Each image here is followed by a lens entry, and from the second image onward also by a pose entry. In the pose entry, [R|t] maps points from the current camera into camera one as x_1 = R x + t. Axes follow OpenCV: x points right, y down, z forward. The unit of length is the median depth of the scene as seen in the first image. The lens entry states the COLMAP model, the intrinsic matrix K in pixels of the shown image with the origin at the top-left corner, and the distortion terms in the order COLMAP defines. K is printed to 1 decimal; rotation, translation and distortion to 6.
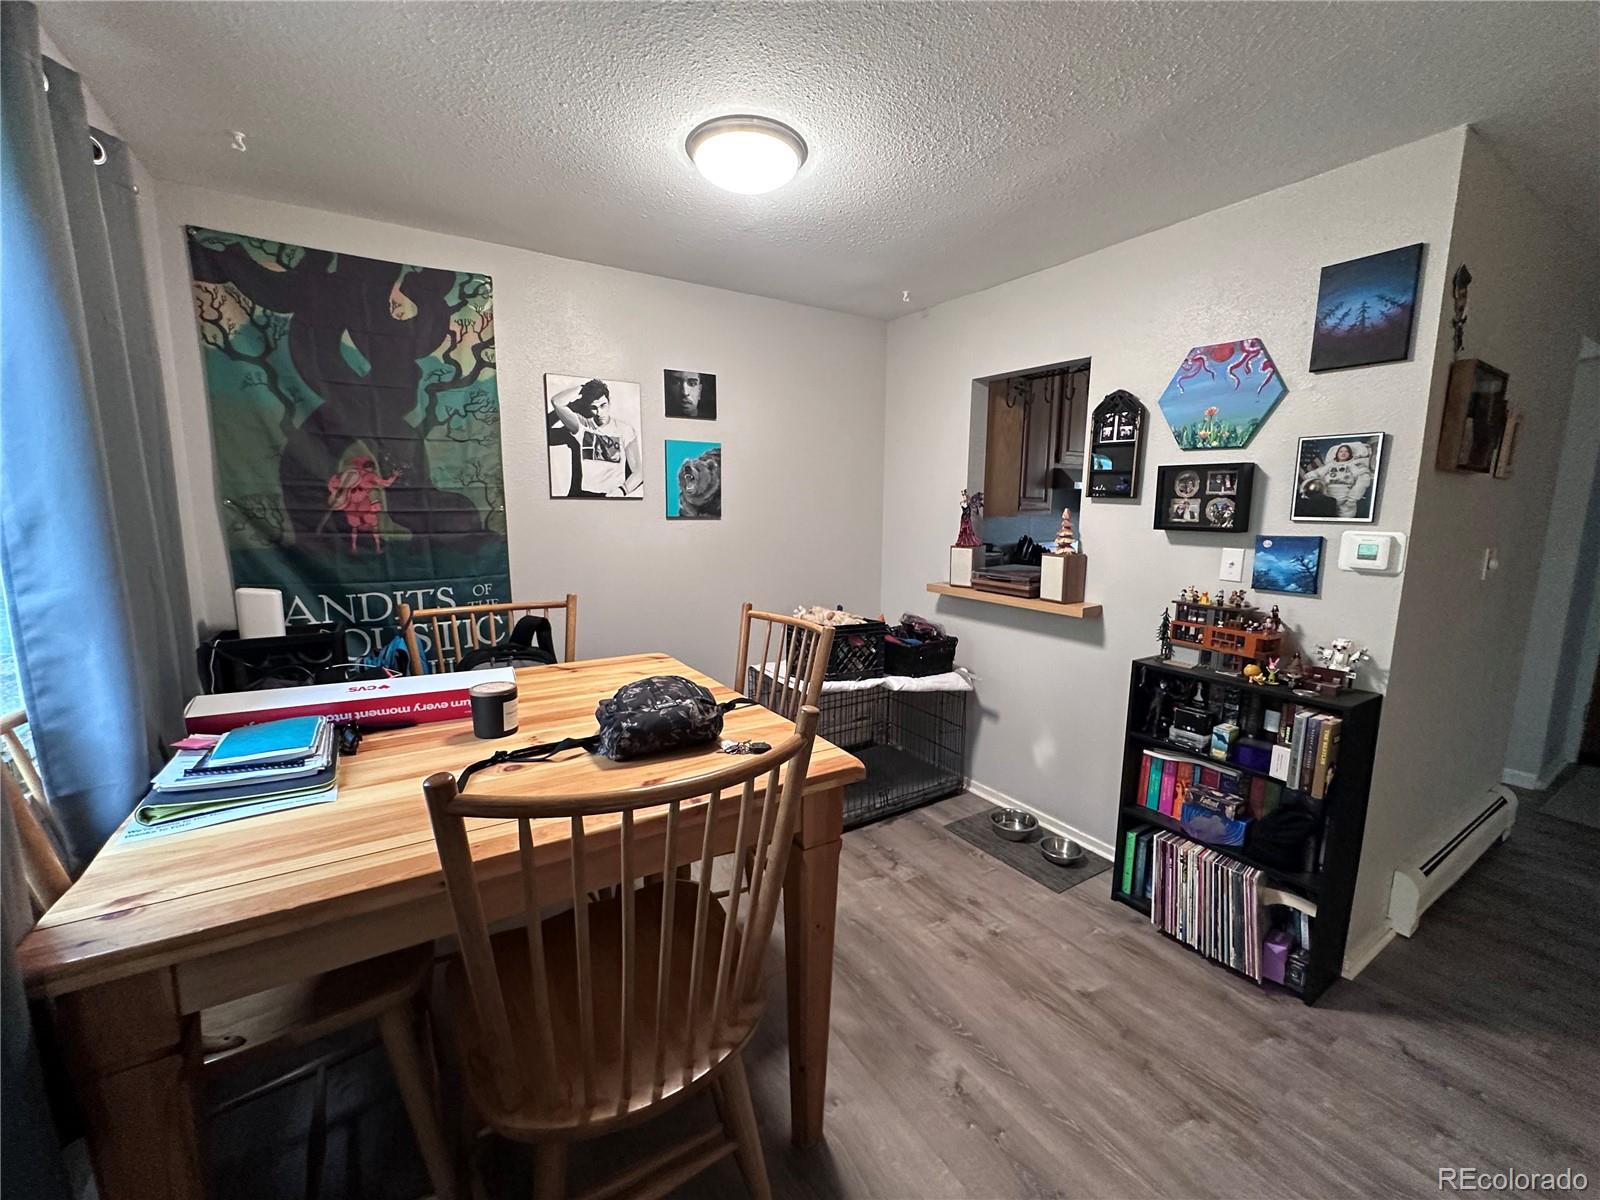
lens RADIAL K [[645.6, 0, 803.6], [0, 645.6, 599.2], [0, 0, 1]] dist [-0.000922, -0.000214]
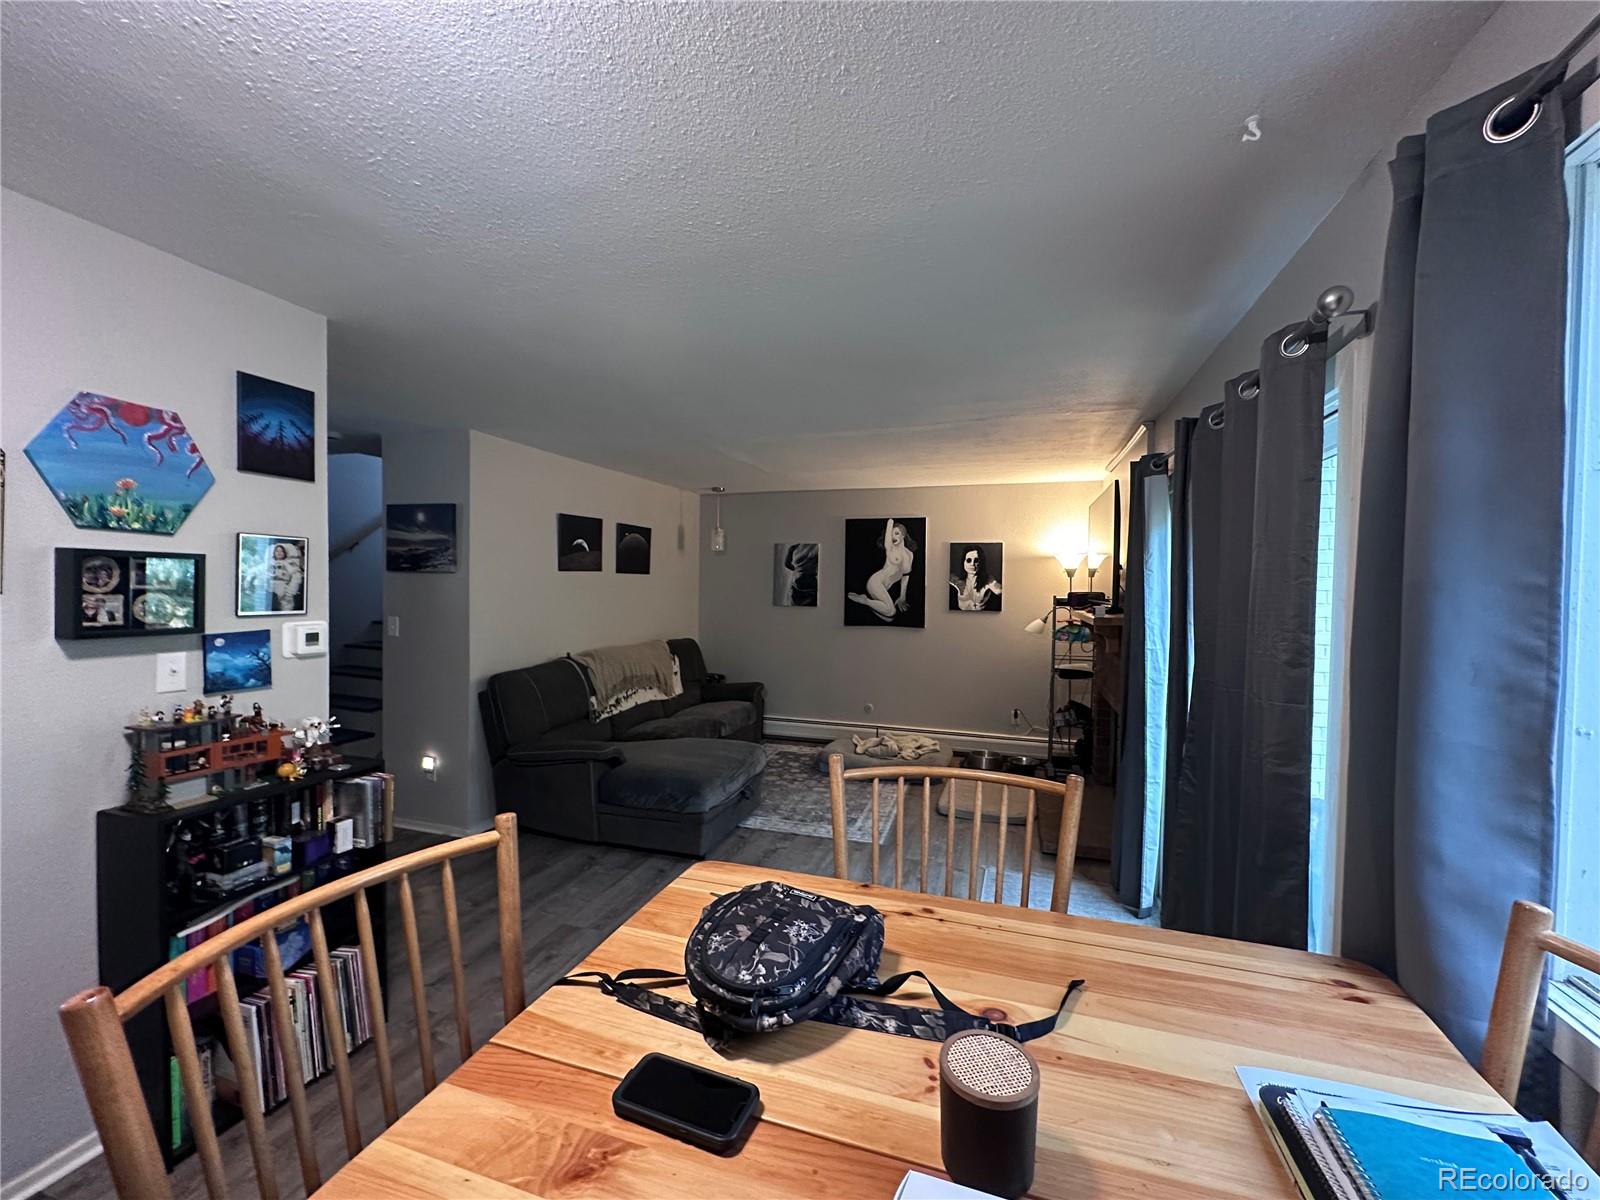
lens RADIAL K [[645.6, 0, 807.4], [0, 645.6, 602.6], [0, 0, 1]] dist [-0.000922, -0.000214]
pose [[-0.629433, -0.026377, 0.776607, -0.526883], [0.105829, 0.987202, 0.119303, -0.164033], [-0.769815, 0.157281, -0.618585, 0.920693]]
